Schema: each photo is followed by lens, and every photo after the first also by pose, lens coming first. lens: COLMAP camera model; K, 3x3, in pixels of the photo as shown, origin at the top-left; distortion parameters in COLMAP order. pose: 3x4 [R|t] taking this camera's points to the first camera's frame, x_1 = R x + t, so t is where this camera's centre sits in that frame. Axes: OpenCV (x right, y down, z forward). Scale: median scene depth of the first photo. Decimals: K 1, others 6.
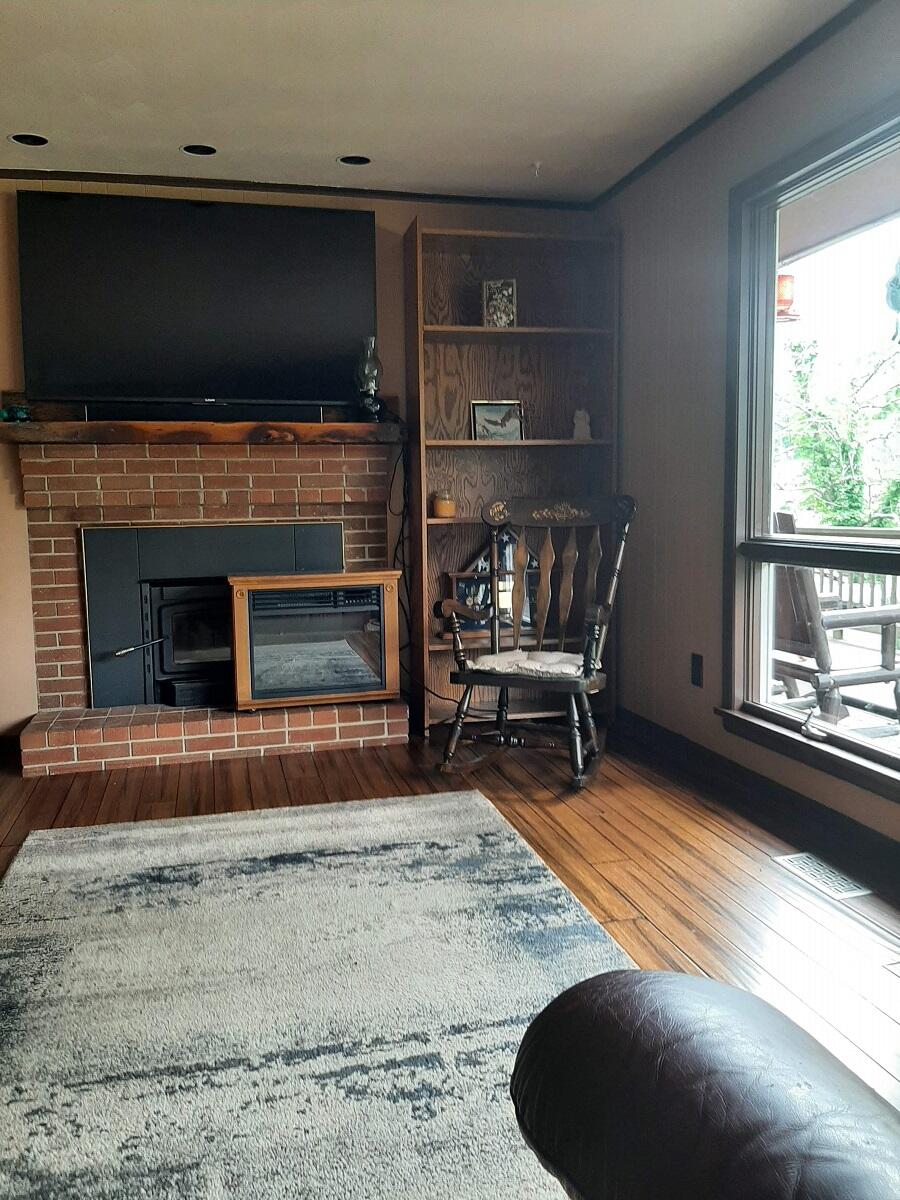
lens RADIAL K [[930.2, 0, 450.1], [0, 930.2, 586.1], [0, 0, 1]] dist [0.058143, -0.128158]
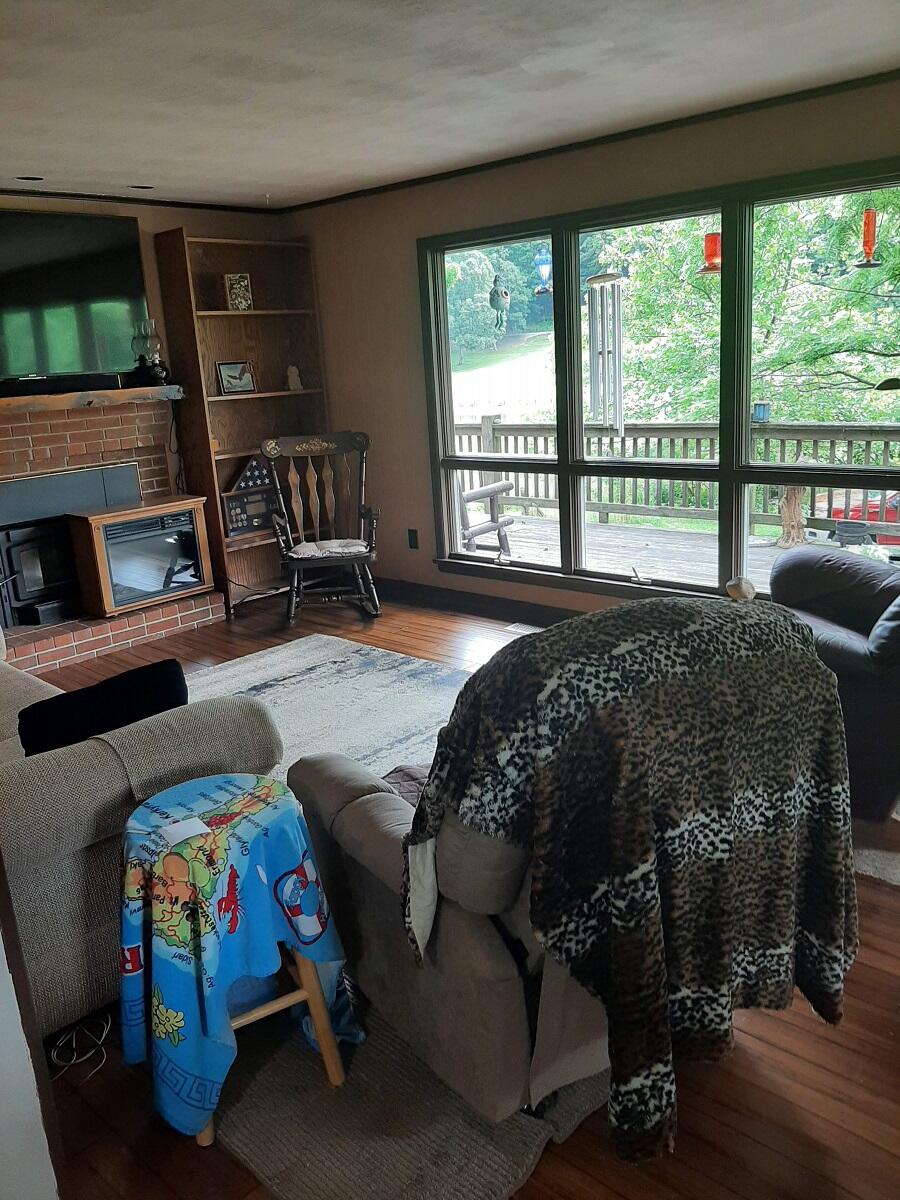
lens RADIAL K [[935.9, 0, 450.0], [0, 935.9, 600.0], [0, 0, 1]] dist [0.007266, -0.129799]
pose [[0.821612, -0.170209, 0.544044, -0.598145], [0.089767, 0.981107, 0.171382, -0.079673], [-0.562935, -0.091973, 0.821368, -0.384806]]
